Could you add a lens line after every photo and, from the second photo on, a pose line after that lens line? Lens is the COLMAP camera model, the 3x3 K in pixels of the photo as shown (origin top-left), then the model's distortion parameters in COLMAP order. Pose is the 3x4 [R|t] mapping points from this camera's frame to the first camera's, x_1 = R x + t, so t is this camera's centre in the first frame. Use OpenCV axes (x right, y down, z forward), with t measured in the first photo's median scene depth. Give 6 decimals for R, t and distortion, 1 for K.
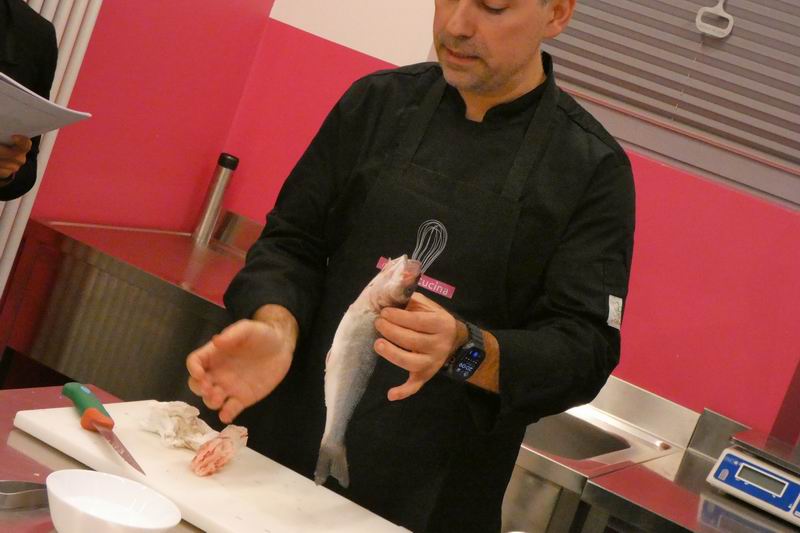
lens RADIAL K [[1708.7, 0, 400.0], [0, 1708.7, 266.5], [0, 0, 1]] dist [0.057817, 0.048335]
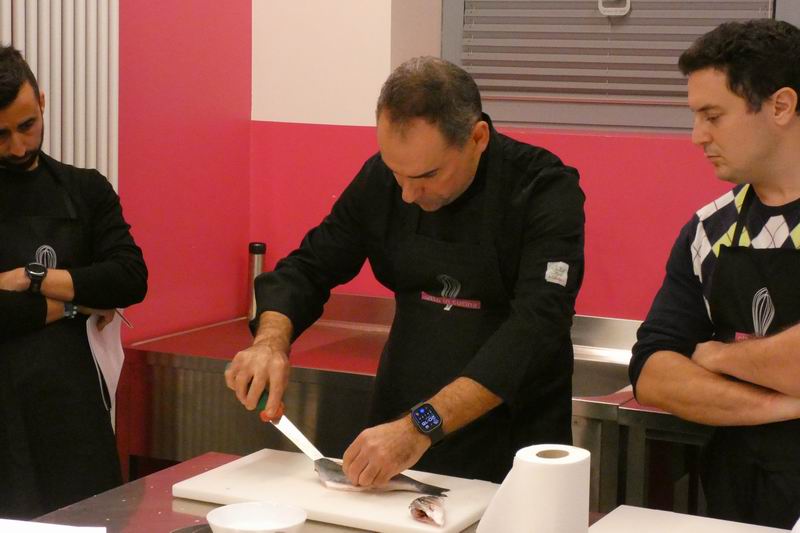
lens RADIAL K [[1608.3, 0, 400.0], [0, 1608.3, 266.5], [0, 0, 1]] dist [-0.014079, -0.024141]
pose [[0.946742, -0.321247, -0.021894, 0.013676], [0.320415, 0.946646, -0.034580, 0.020829], [0.031834, 0.025723, 0.999162, -0.110930]]
